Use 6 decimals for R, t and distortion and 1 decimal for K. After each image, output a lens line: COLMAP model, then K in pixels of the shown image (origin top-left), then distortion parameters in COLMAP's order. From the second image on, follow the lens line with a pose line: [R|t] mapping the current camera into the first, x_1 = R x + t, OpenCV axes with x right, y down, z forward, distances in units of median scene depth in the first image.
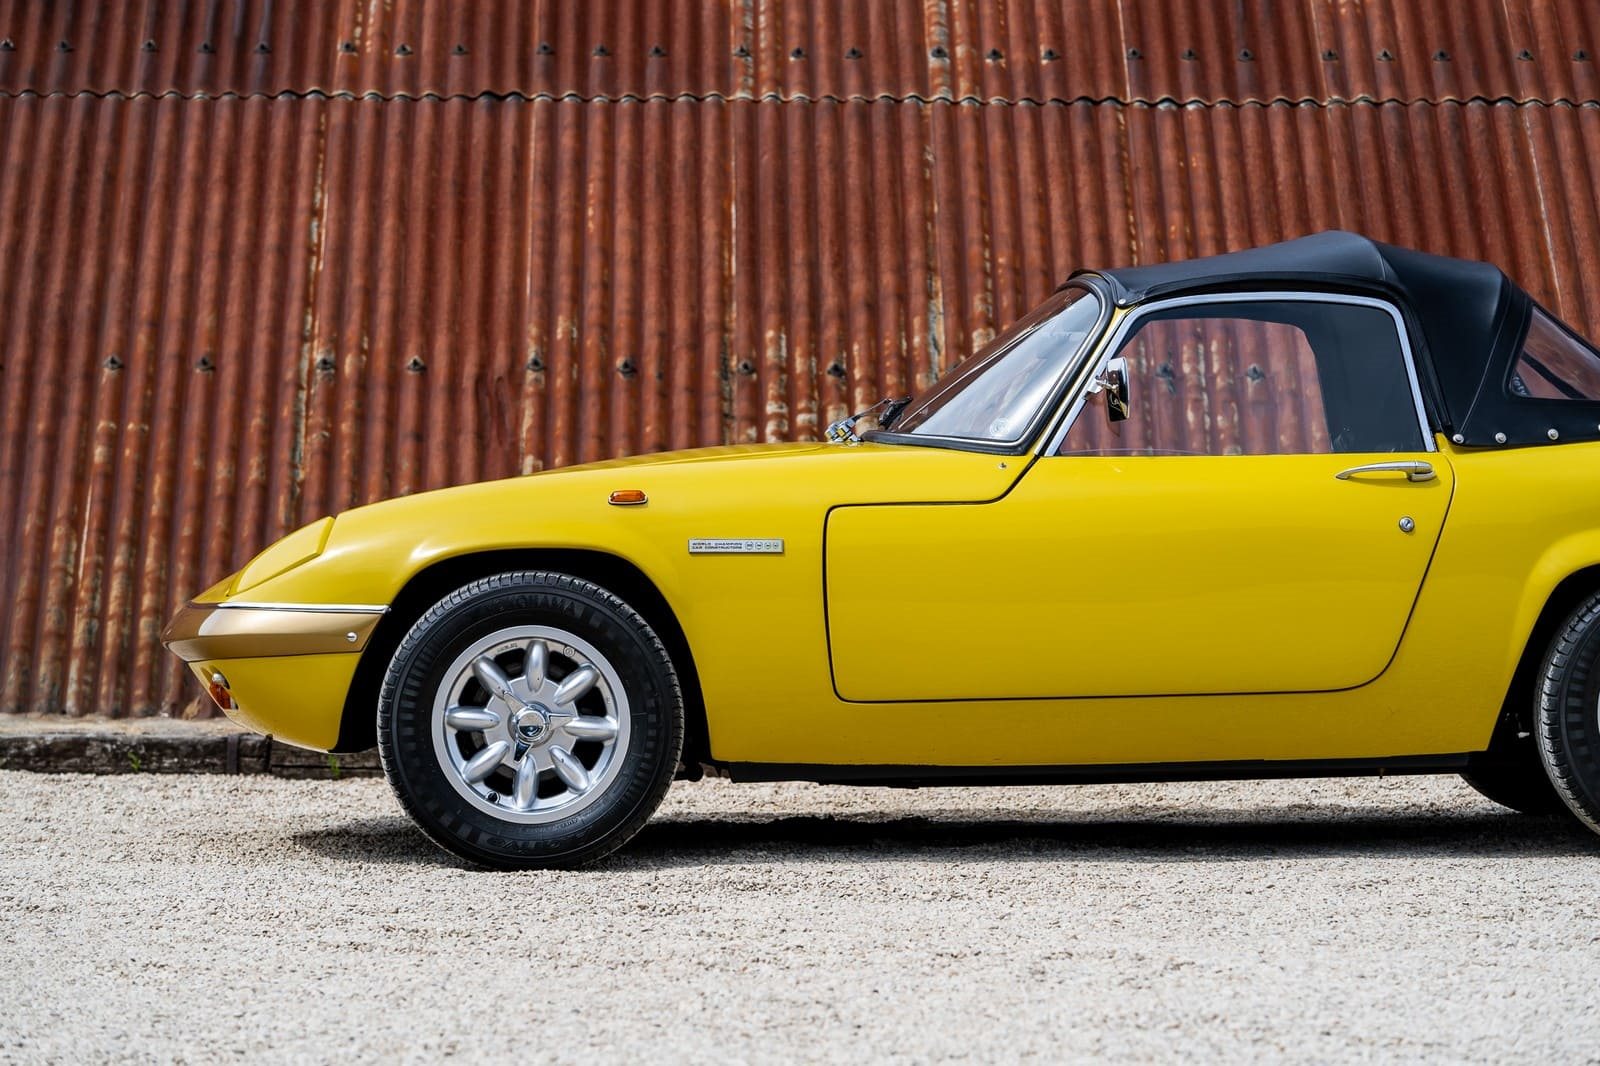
lens RADIAL K [[5003.2, 0, 800.0], [0, 5003.2, 533.0], [0, 0, 1]] dist [0.091020, 1.123674]
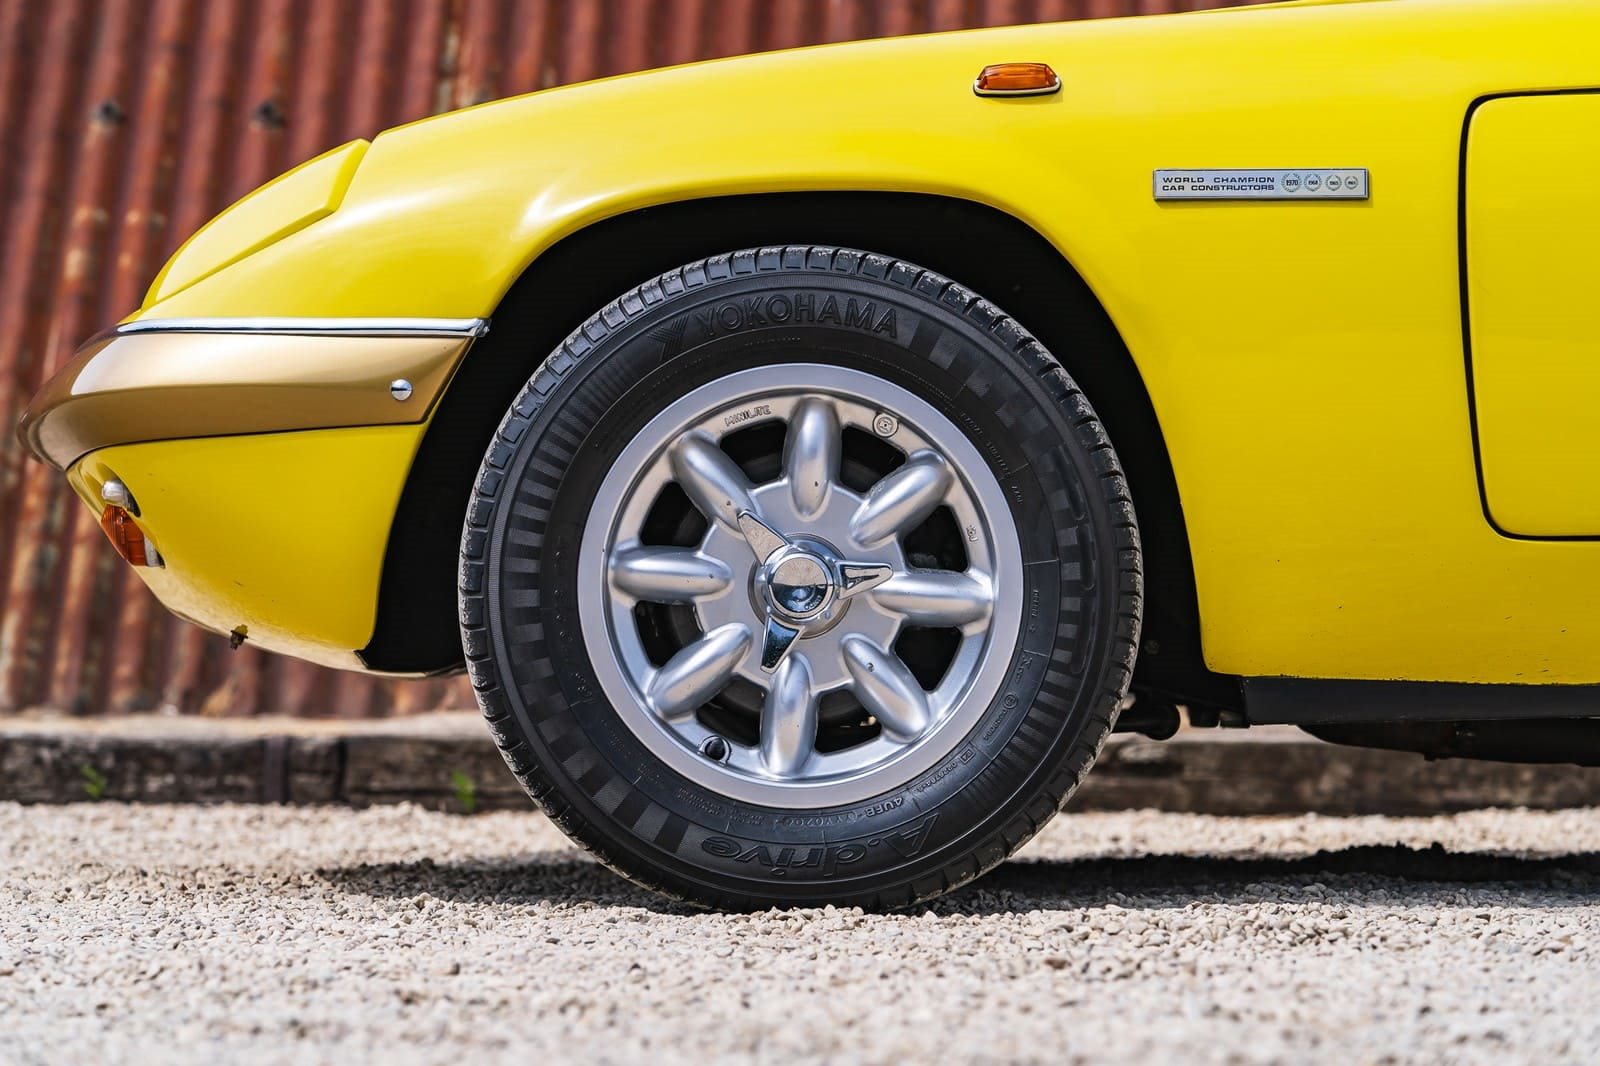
lens RADIAL K [[5003.2, 0, 800.0], [0, 5003.2, 533.0], [0, 0, 1]] dist [0.091020, 1.123674]
pose [[0.997243, -0.004277, -0.074076, -0.020639], [-0.000106, 0.998254, -0.059065, 0.059856], [0.074199, 0.058910, 0.995502, 0.554797]]
